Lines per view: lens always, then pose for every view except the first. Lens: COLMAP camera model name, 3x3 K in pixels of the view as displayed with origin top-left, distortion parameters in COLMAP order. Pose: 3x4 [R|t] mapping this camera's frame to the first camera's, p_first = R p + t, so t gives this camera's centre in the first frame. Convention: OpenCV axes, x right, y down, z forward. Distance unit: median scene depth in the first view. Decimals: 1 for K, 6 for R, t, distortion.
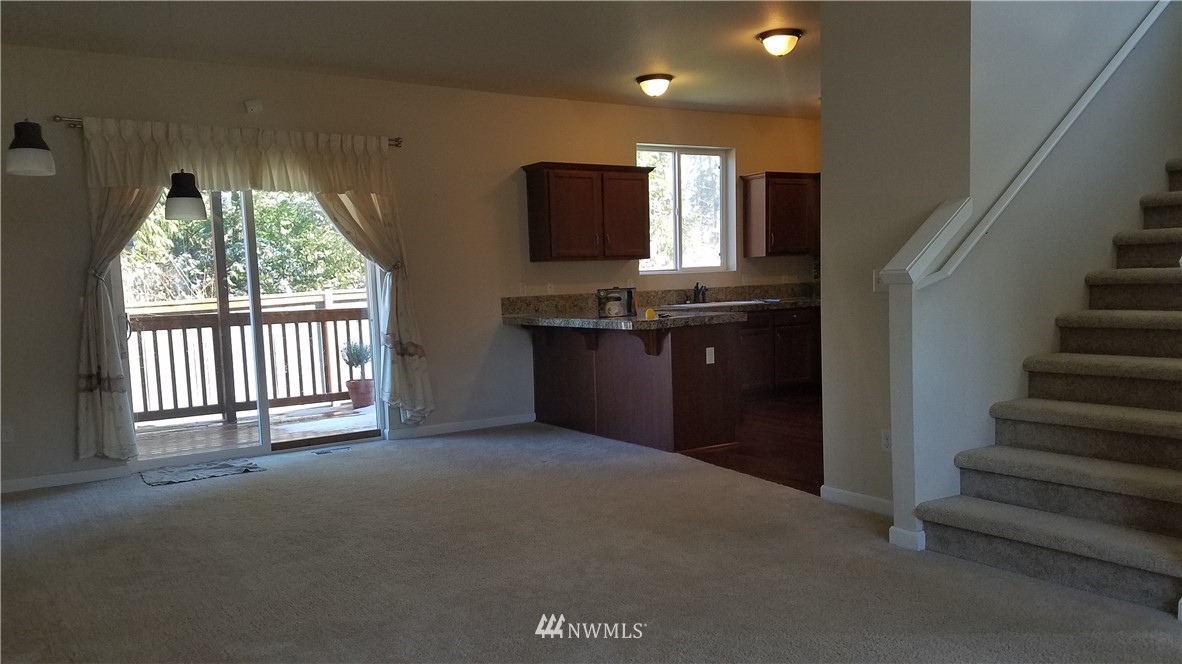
lens RADIAL K [[881.2, 0, 587.4], [0, 881.2, 348.2], [0, 0, 1]] dist [0.311655, 0.000181]
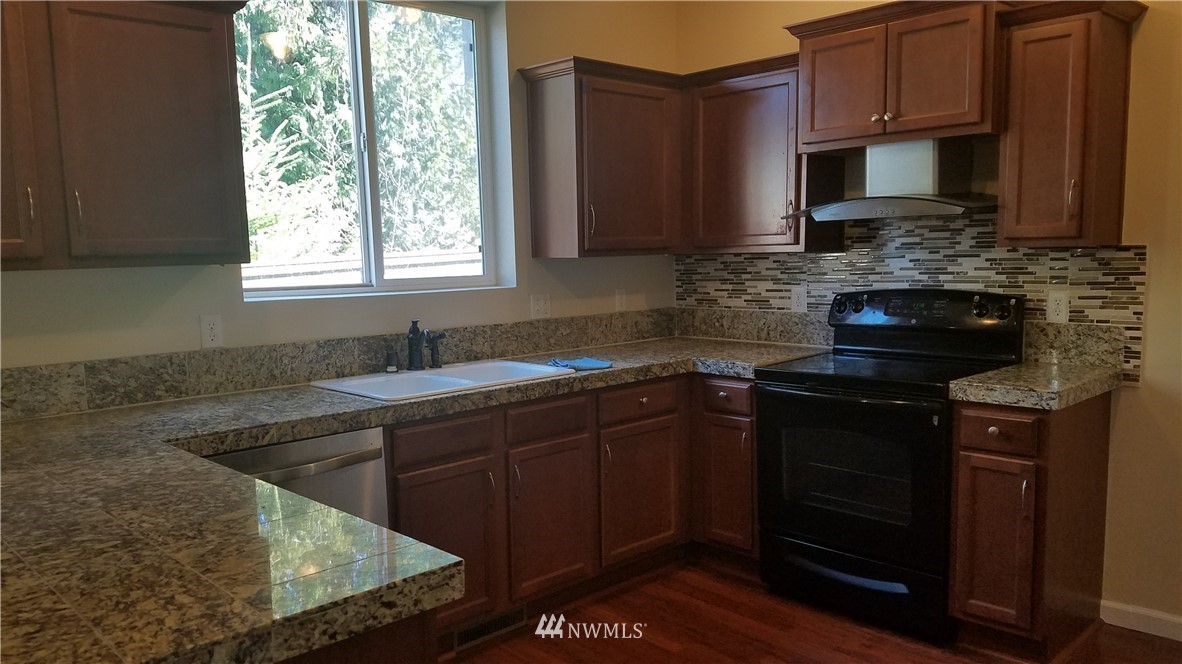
lens RADIAL K [[896.2, 0, 591.0], [0, 896.2, 332.0], [0, 0, 1]] dist [0.003796, 0.000736]
pose [[0.982651, 0.003141, 0.185440, 0.125393], [-0.005700, 0.999896, 0.013265, -0.073055], [-0.185379, -0.014091, 0.982566, 0.575474]]
